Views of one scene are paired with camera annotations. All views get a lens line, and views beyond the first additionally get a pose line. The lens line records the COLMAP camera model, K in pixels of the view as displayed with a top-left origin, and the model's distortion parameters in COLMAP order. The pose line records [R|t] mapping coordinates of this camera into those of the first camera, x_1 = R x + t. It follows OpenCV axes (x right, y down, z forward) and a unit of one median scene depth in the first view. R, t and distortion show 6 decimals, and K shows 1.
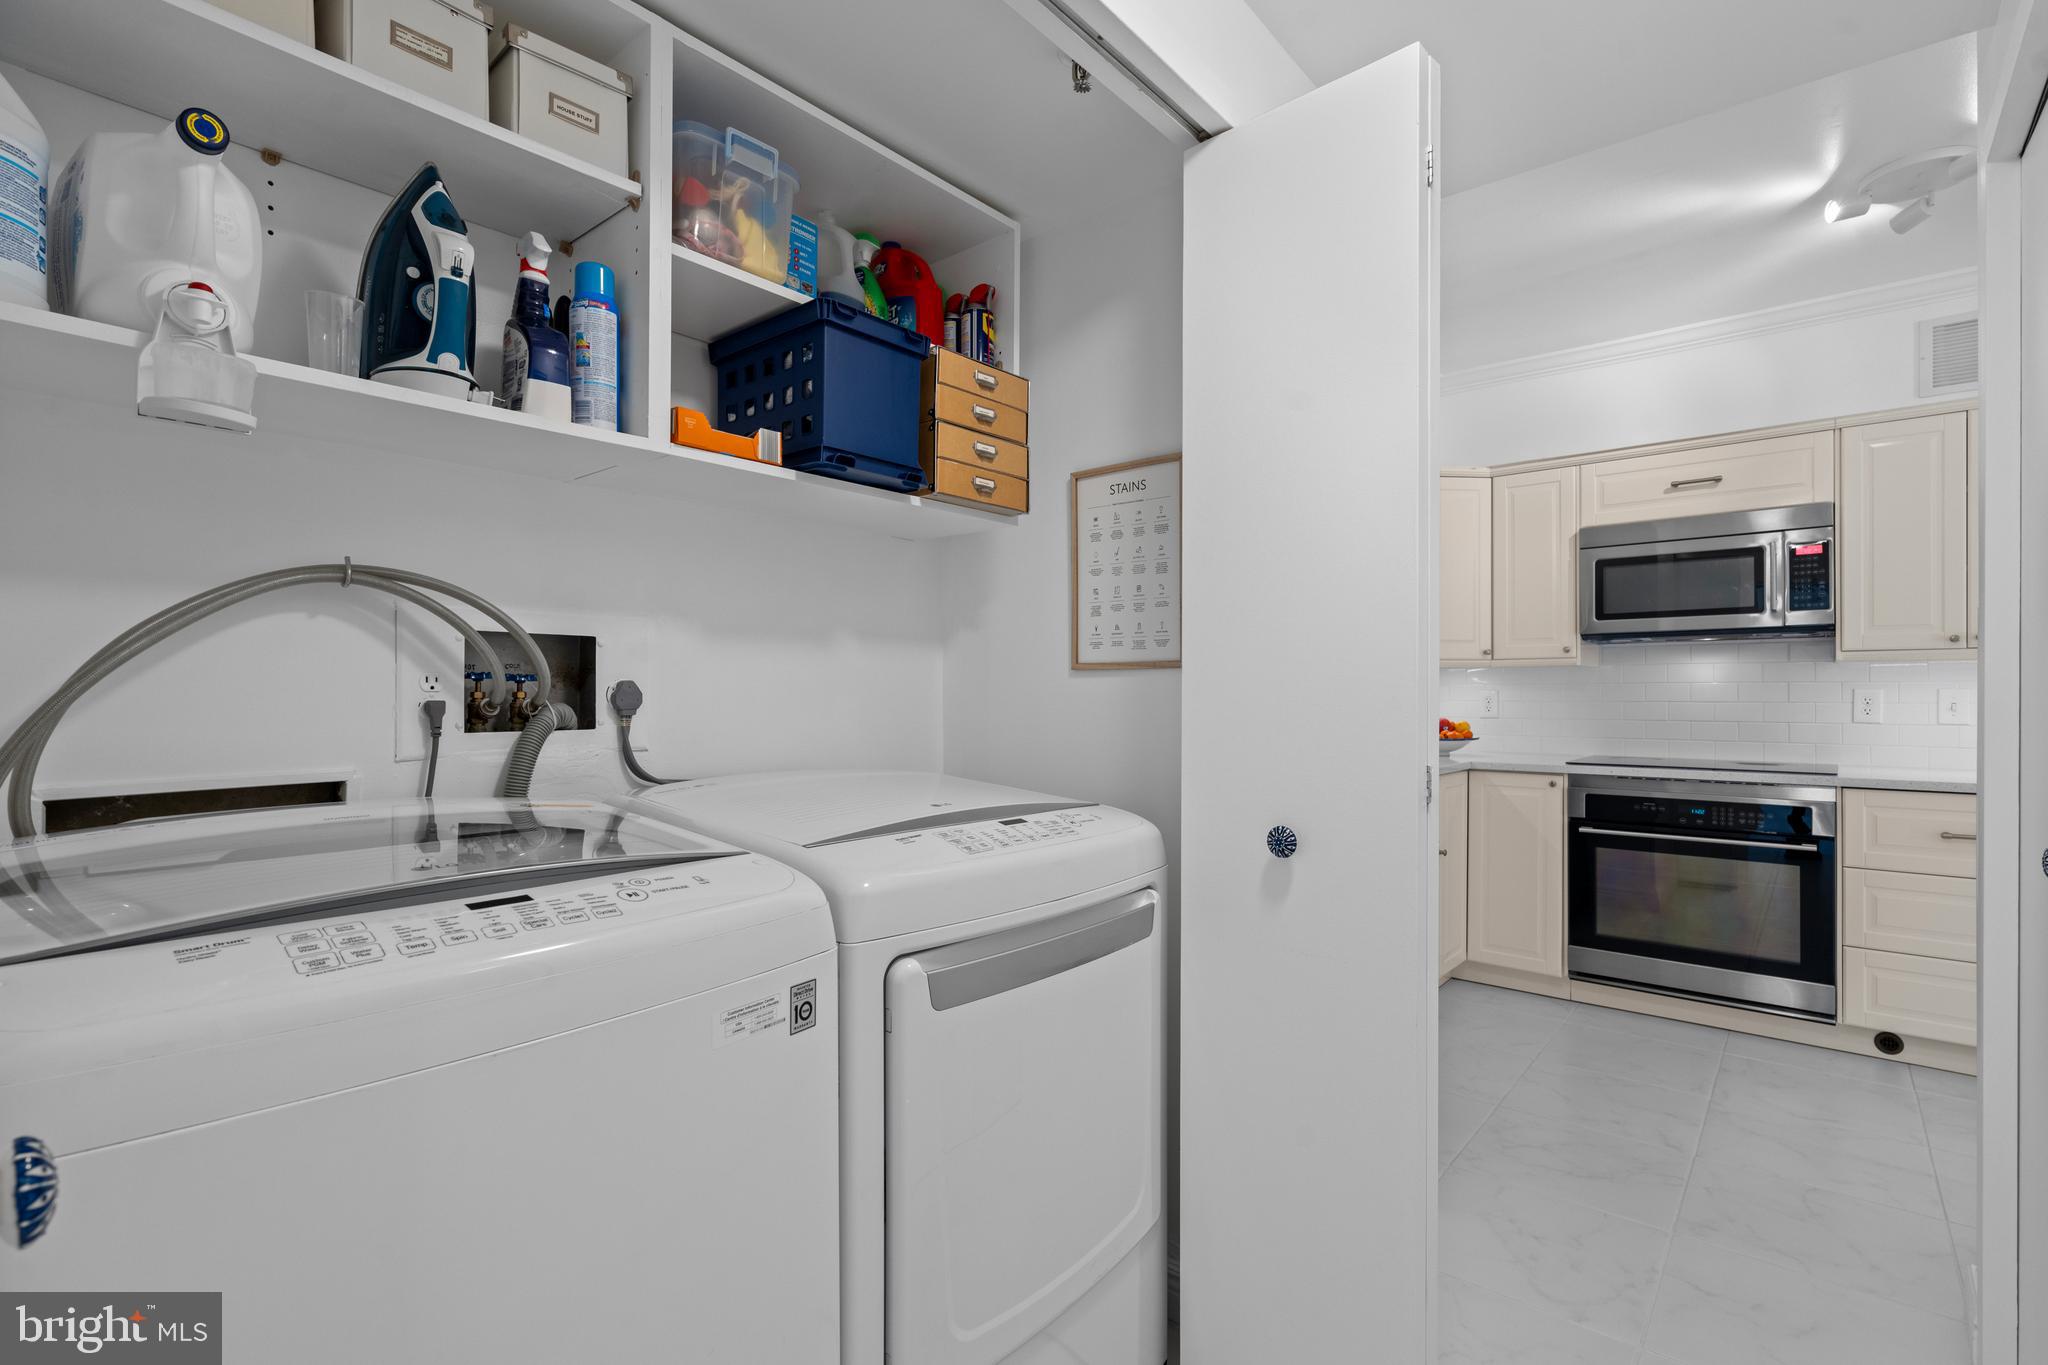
lens RADIAL K [[935.8, 0, 1022.9], [0, 935.8, 689.5], [0, 0, 1]] dist [-0.001946, 0.000245]
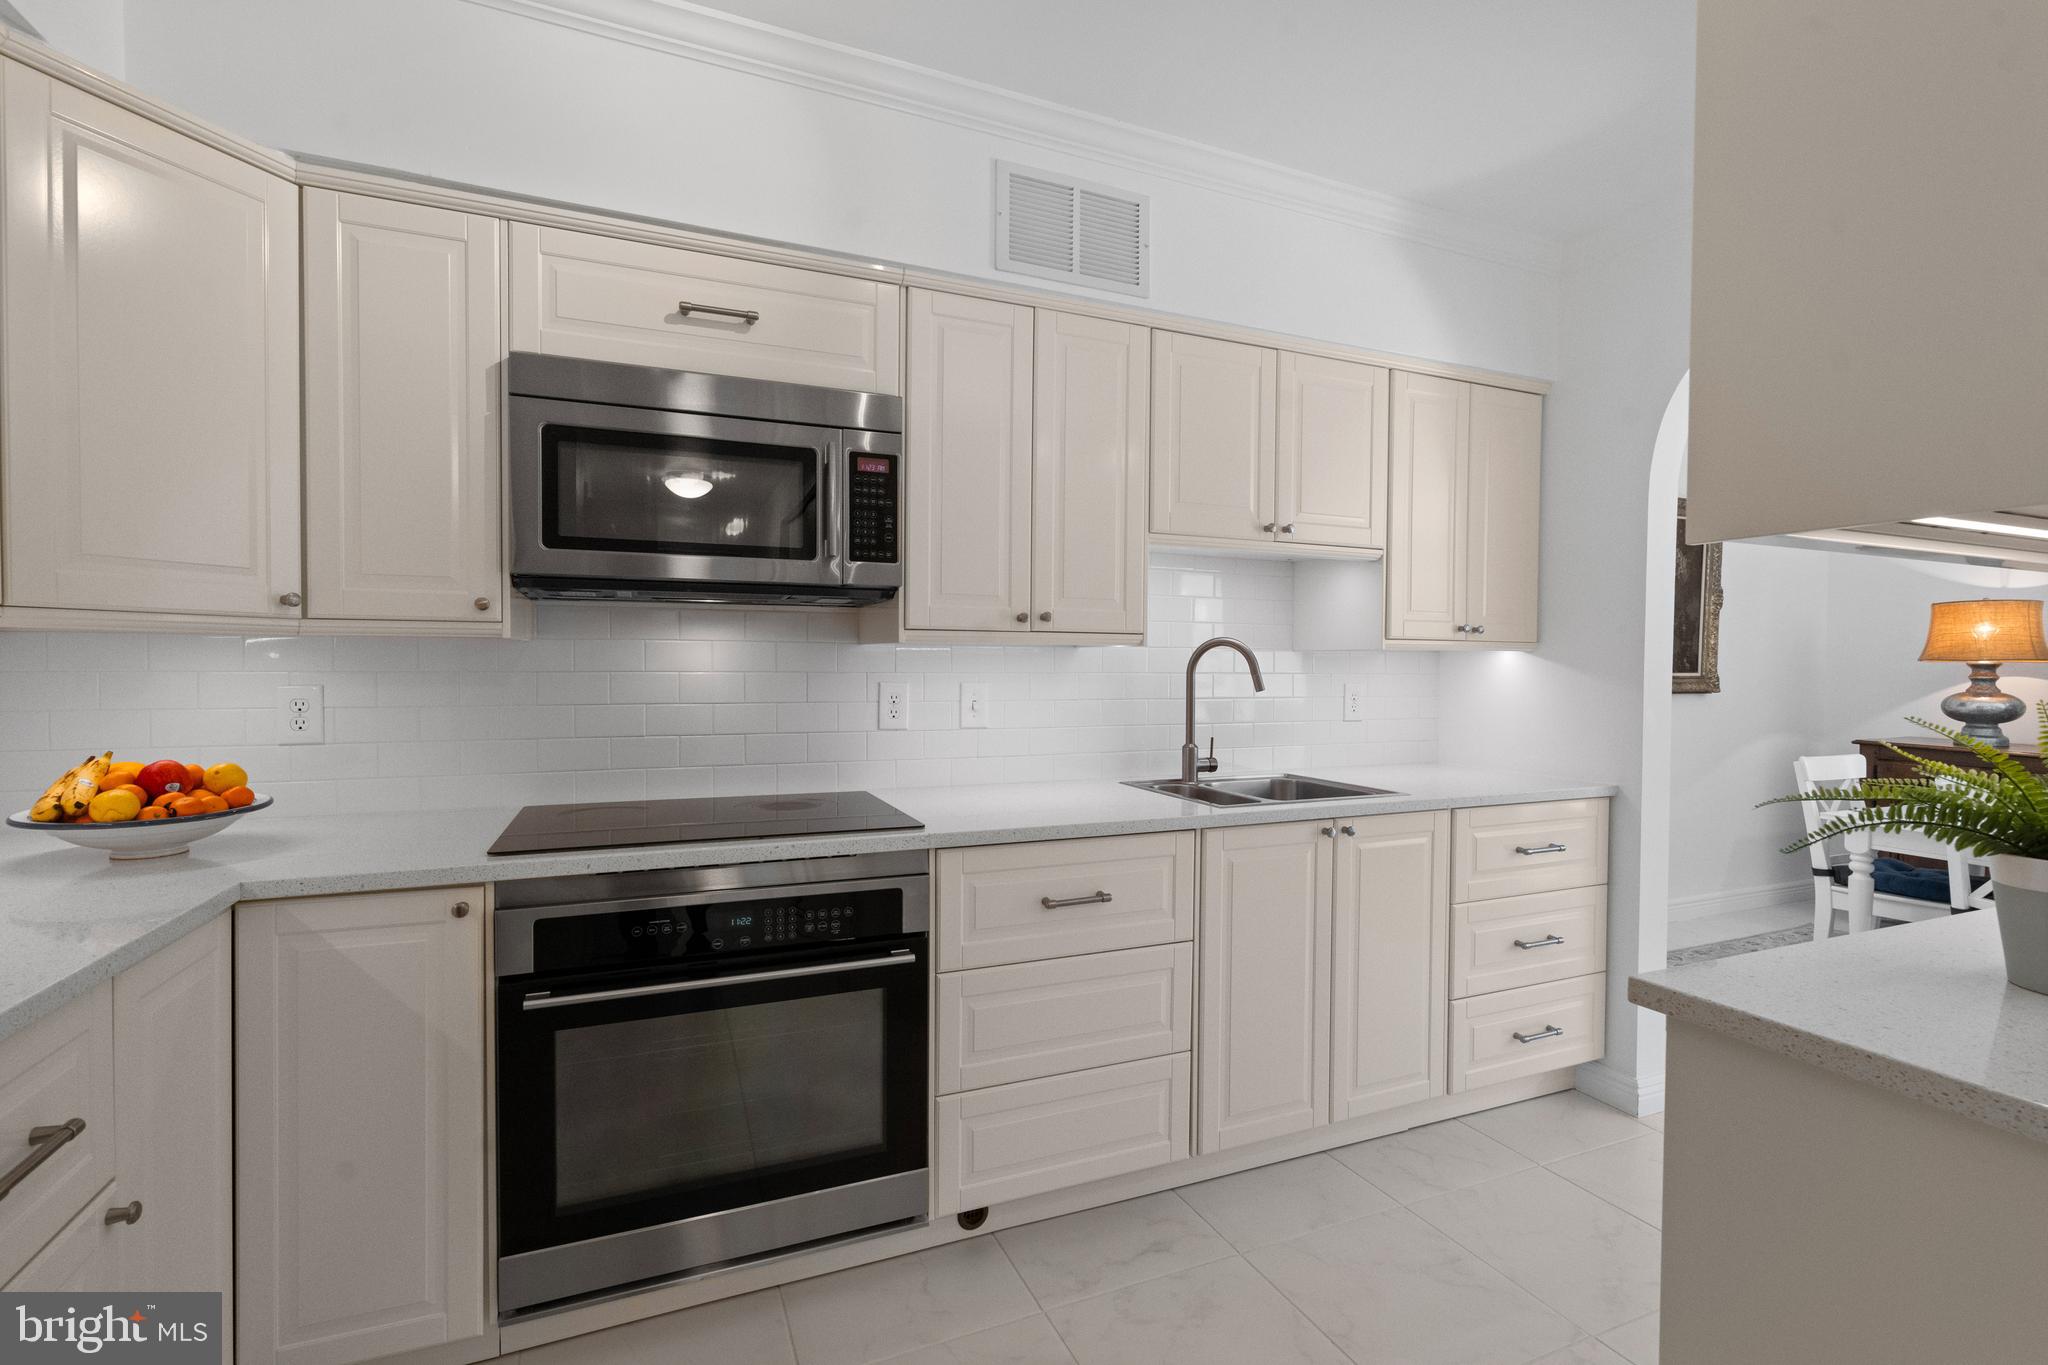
lens RADIAL K [[918.1, 0, 1024.0], [0, 918.1, 682.5], [0, 0, 1]] dist [-0.006411, 0.000621]
pose [[0.438719, -0.014712, 0.898504, 0.313779], [-0.008901, 0.999746, 0.020716, -0.016779], [-0.898580, -0.017086, 0.438476, 0.605053]]
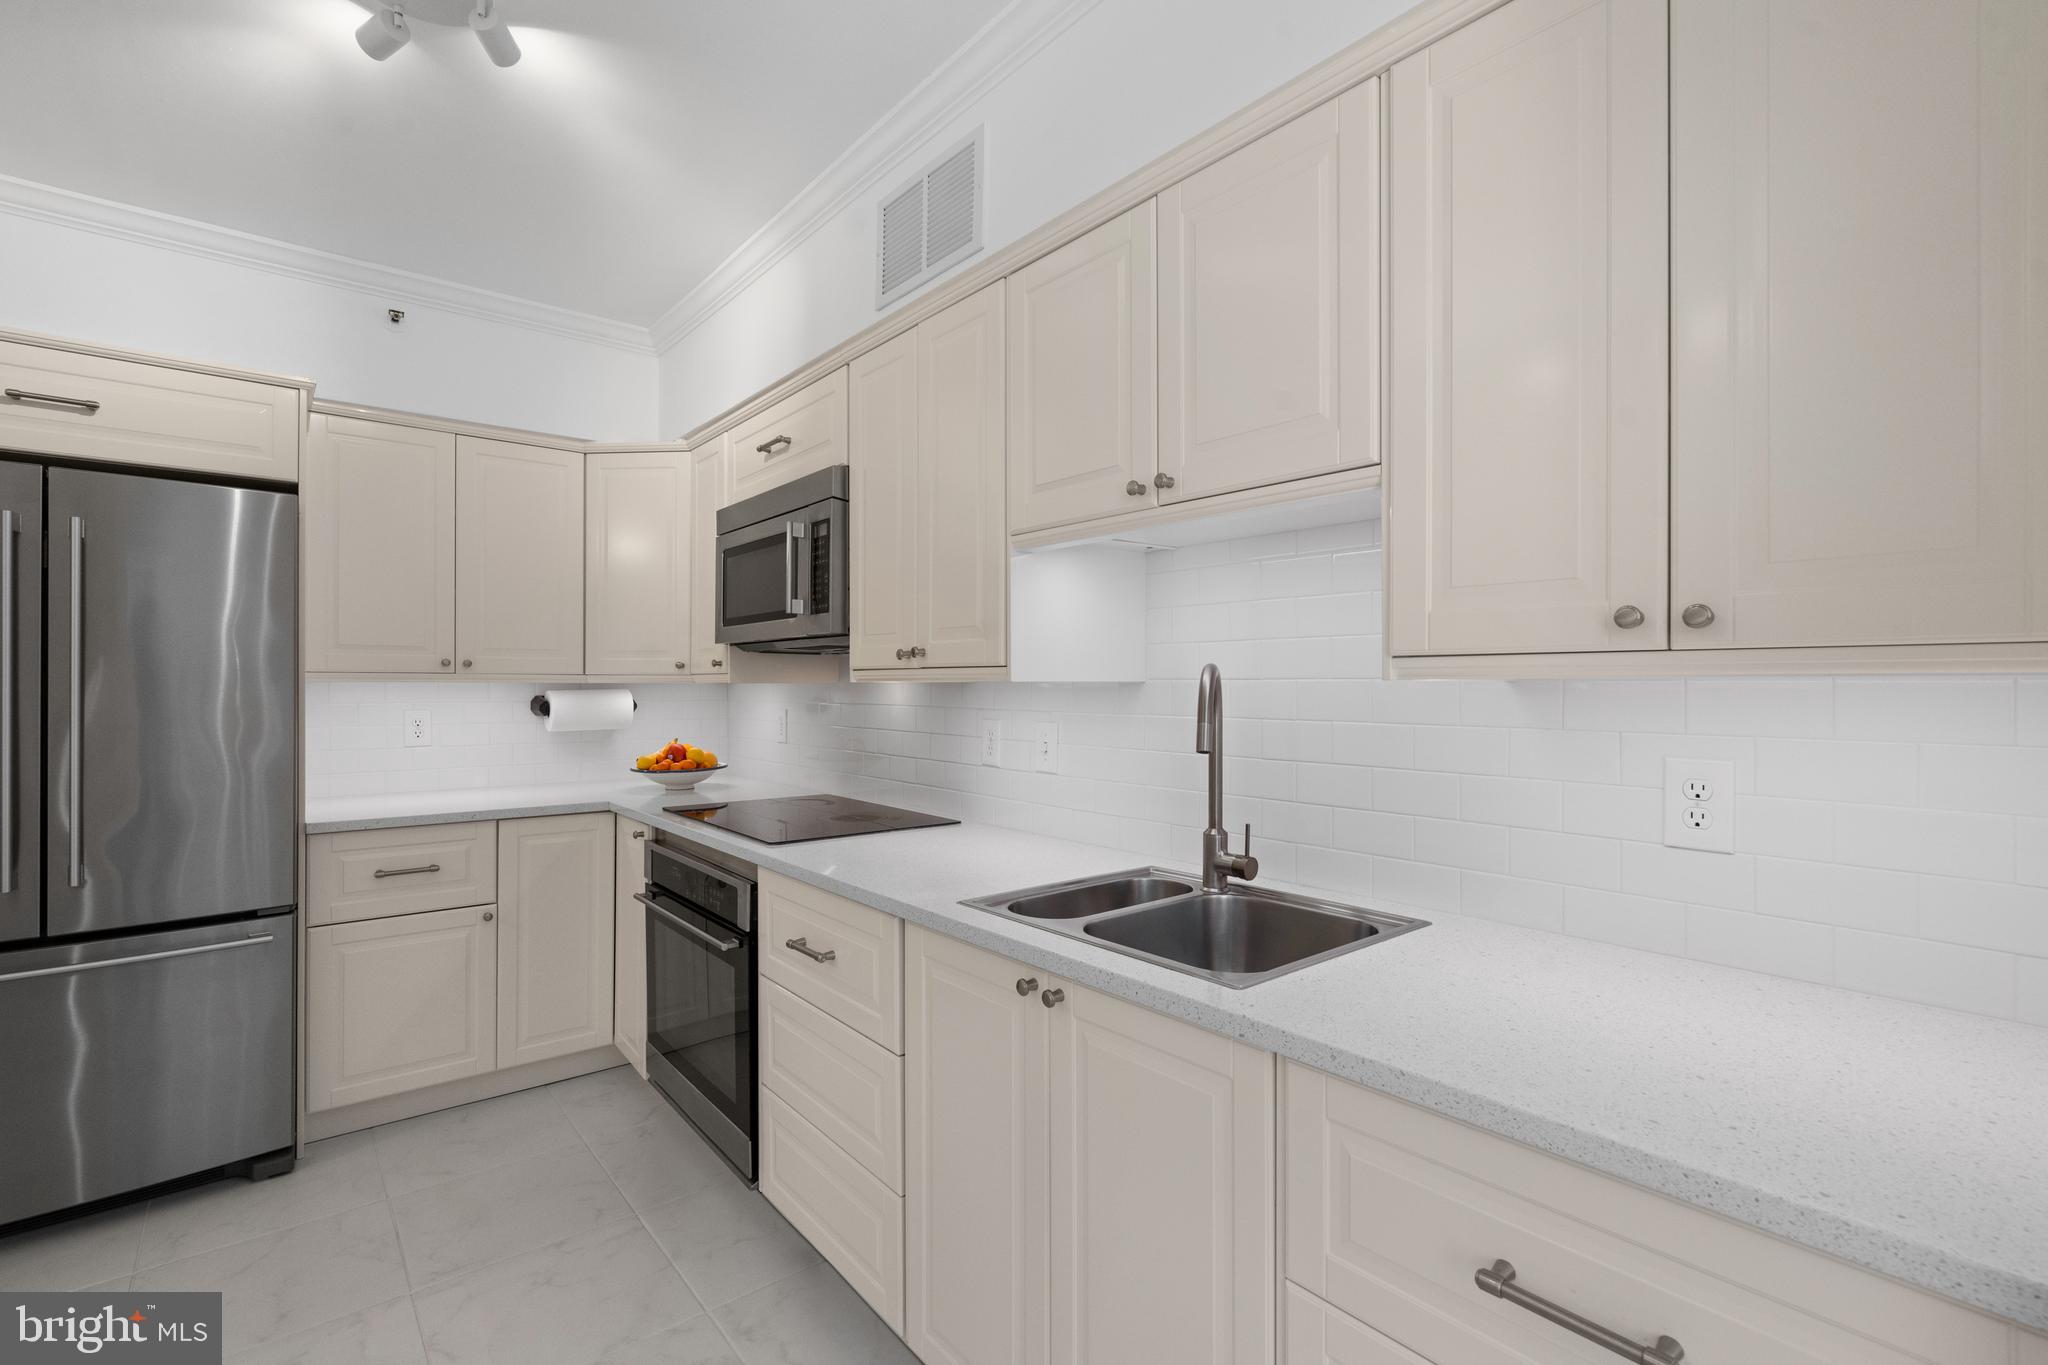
lens RADIAL K [[918.1, 0, 1024.0], [0, 918.1, 682.5], [0, 0, 1]] dist [-0.006411, 0.000621]
pose [[0.986854, 0.001607, -0.161607, 1.056317], [-0.001865, 0.999997, -0.001442, -0.028873], [0.161604, 0.001725, 0.986854, 0.302588]]
